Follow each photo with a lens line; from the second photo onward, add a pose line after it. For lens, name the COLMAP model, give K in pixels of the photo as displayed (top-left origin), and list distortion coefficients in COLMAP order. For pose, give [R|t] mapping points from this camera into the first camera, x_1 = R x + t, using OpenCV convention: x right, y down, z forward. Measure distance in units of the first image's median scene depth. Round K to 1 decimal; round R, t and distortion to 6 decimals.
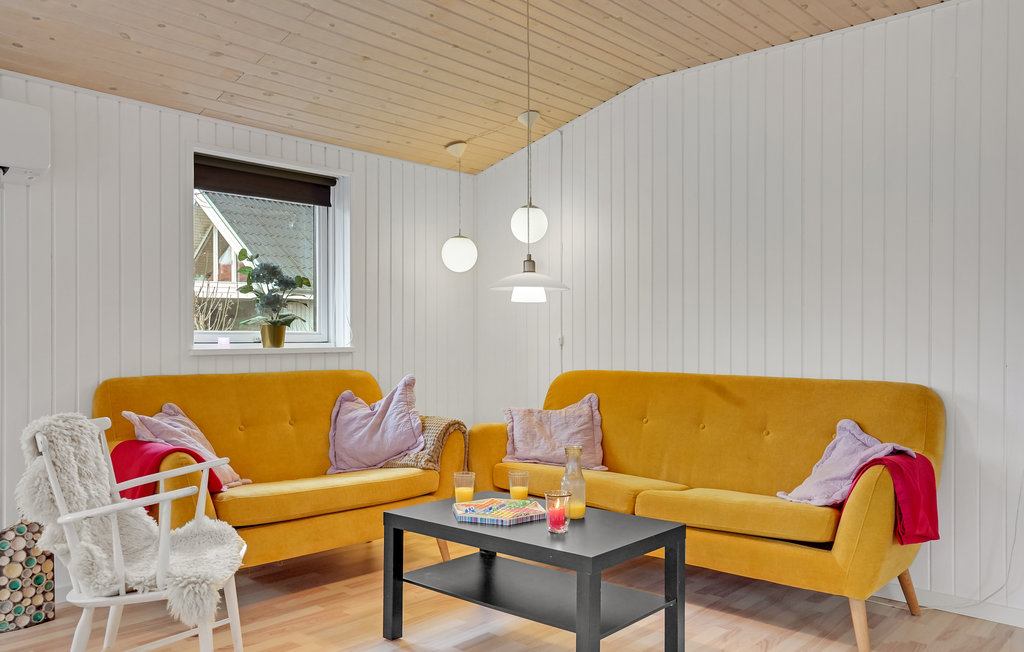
lens RADIAL K [[809.4, 0, 514.8], [0, 809.4, 345.2], [0, 0, 1]] dist [0.010946, 0.004894]
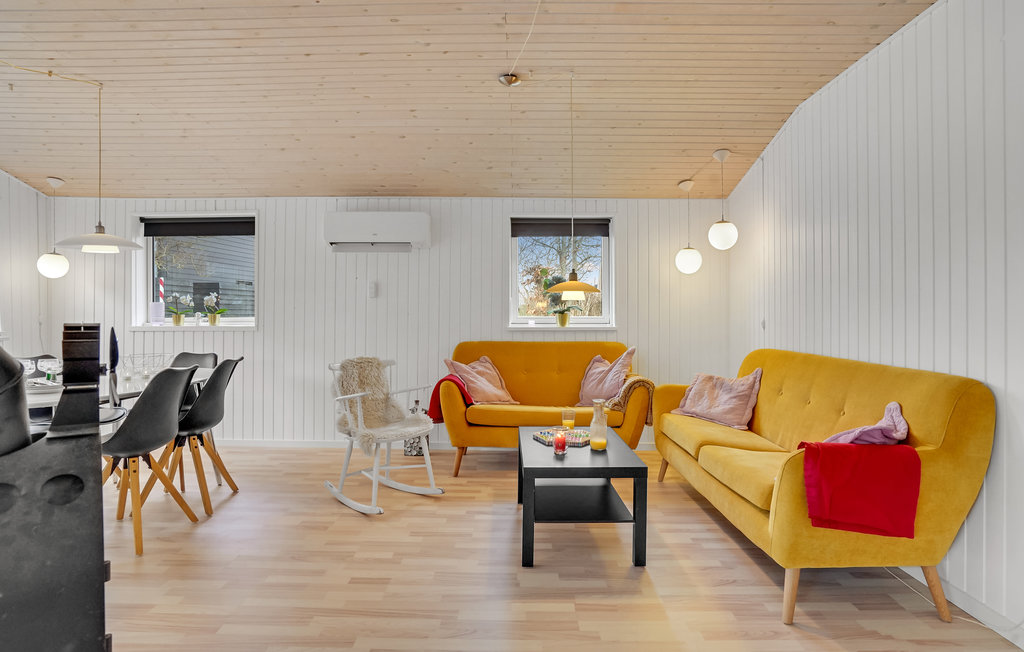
lens RADIAL K [[572.6, 0, 513.7], [0, 572.6, 317.4], [0, 0, 1]] dist [-0.063973, 0.038431]
pose [[0.659006, 0.003552, -0.752130, 0.538779], [-0.007481, 0.999970, -0.001833, -0.013844], [0.752101, 0.006834, 0.659013, 0.158266]]
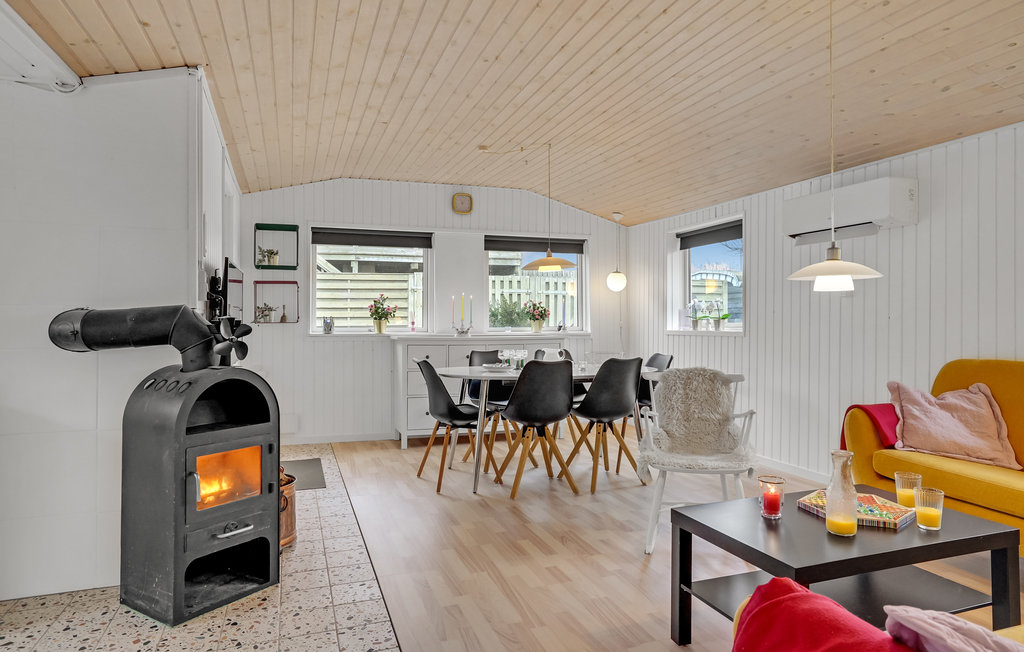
lens RADIAL K [[622.4, 0, 510.9], [0, 622.4, 334.8], [0, 0, 1]] dist [0.000035, -0.001046]
pose [[-0.479724, 0.020258, -0.877185, 0.616963], [-0.004754, 0.999659, 0.025686, -0.017477], [0.877406, 0.016492, -0.479464, 0.738912]]
